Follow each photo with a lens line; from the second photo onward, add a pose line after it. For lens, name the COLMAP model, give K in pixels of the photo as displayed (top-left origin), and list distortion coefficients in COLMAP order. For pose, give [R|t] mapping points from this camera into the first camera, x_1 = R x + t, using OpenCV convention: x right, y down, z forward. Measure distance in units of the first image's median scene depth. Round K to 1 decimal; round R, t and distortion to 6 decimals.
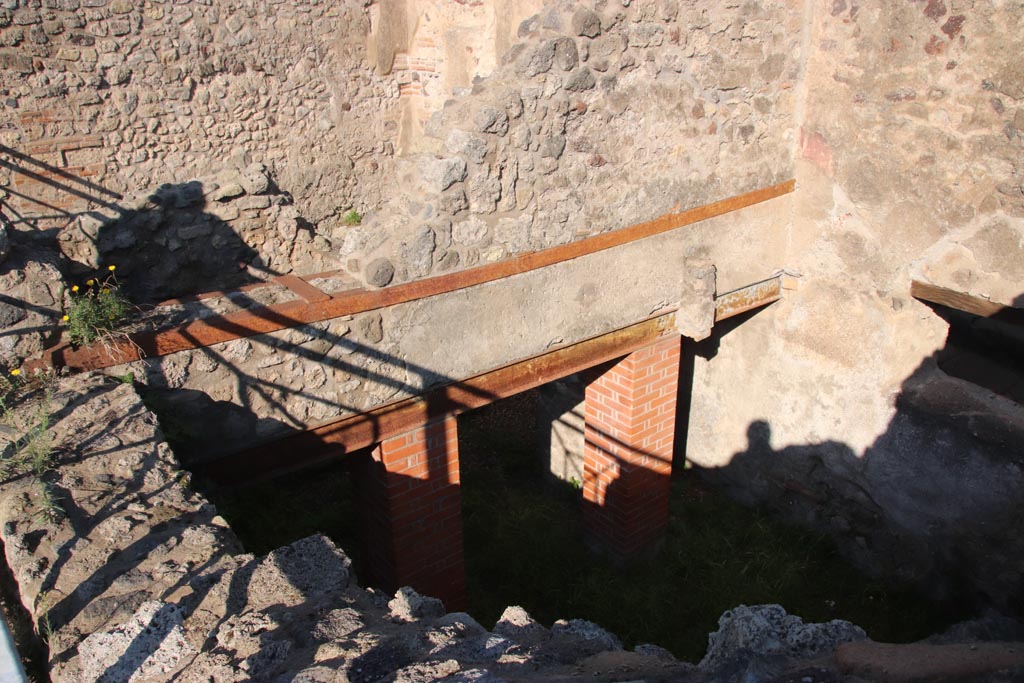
lens RADIAL K [[850.8, 0, 514.7], [0, 850.8, 333.1], [0, 0, 1]] dist [-0.082602, 0.035987]
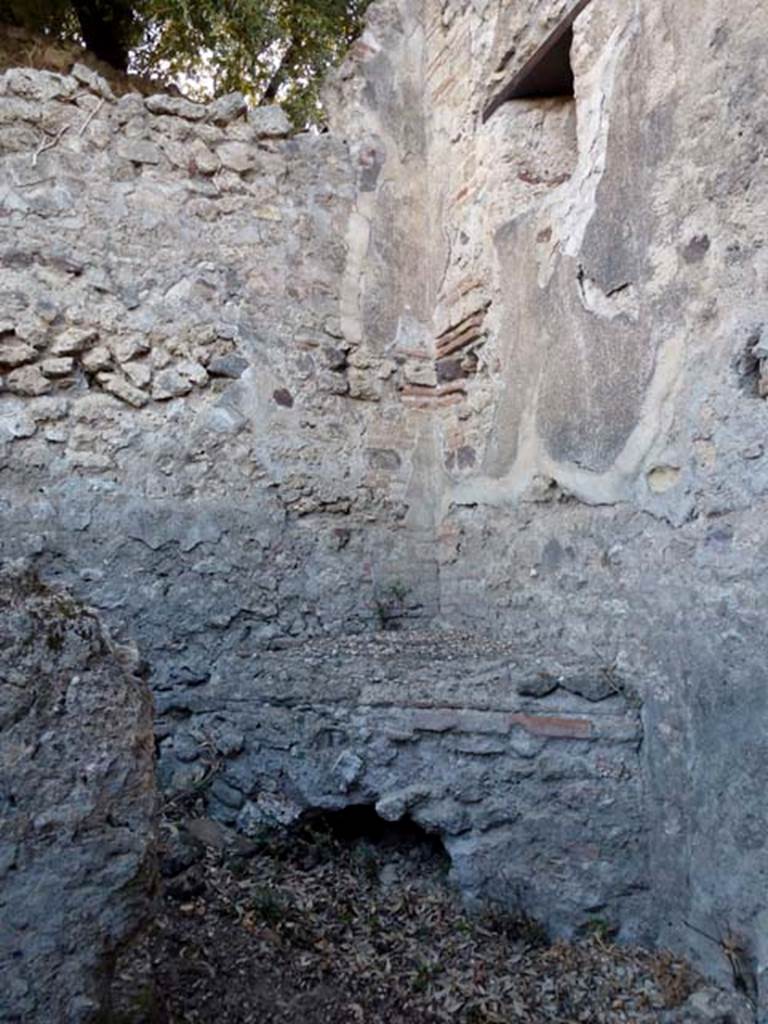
lens RADIAL K [[775.2, 0, 381.3], [0, 775.2, 505.4], [0, 0, 1]] dist [-0.024030, -0.001166]
pose [[0.950205, -0.034637, -0.309694, -0.017829], [-0.113615, 0.886893, -0.447785, -0.031655], [0.290175, 0.460674, 0.838795, 0.819990]]
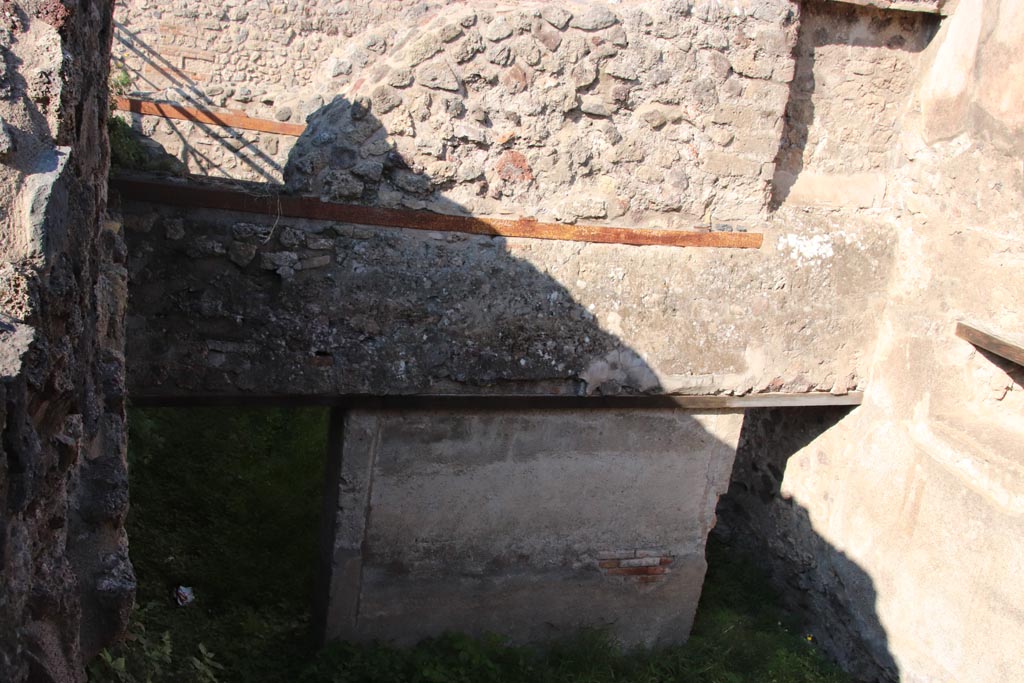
lens RADIAL K [[1035.8, 0, 511.7], [0, 1035.8, 341.5], [0, 0, 1]] dist [0.021005, 0.000000]
pose [[0.940343, 0.230439, -0.250305, 0.471069], [-0.258859, 0.962005, -0.086825, 0.225761], [0.220786, 0.146439, 0.964266, -0.439021]]
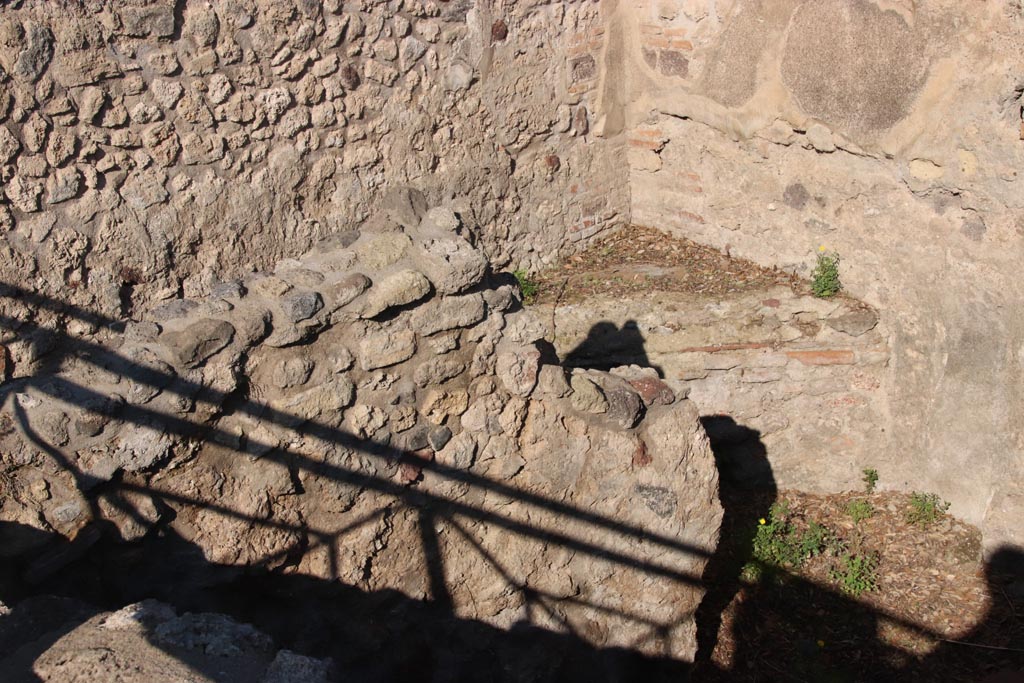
lens RADIAL K [[1595.1, 0, 535.4], [0, 1595.1, 342.6], [0, 0, 1]] dist [0.330915, 0.000000]
pose [[0.998212, -0.059512, 0.005521, -0.235991], [0.059675, 0.997541, -0.036755, -0.096288], [-0.003320, 0.037019, 0.999309, 0.227932]]
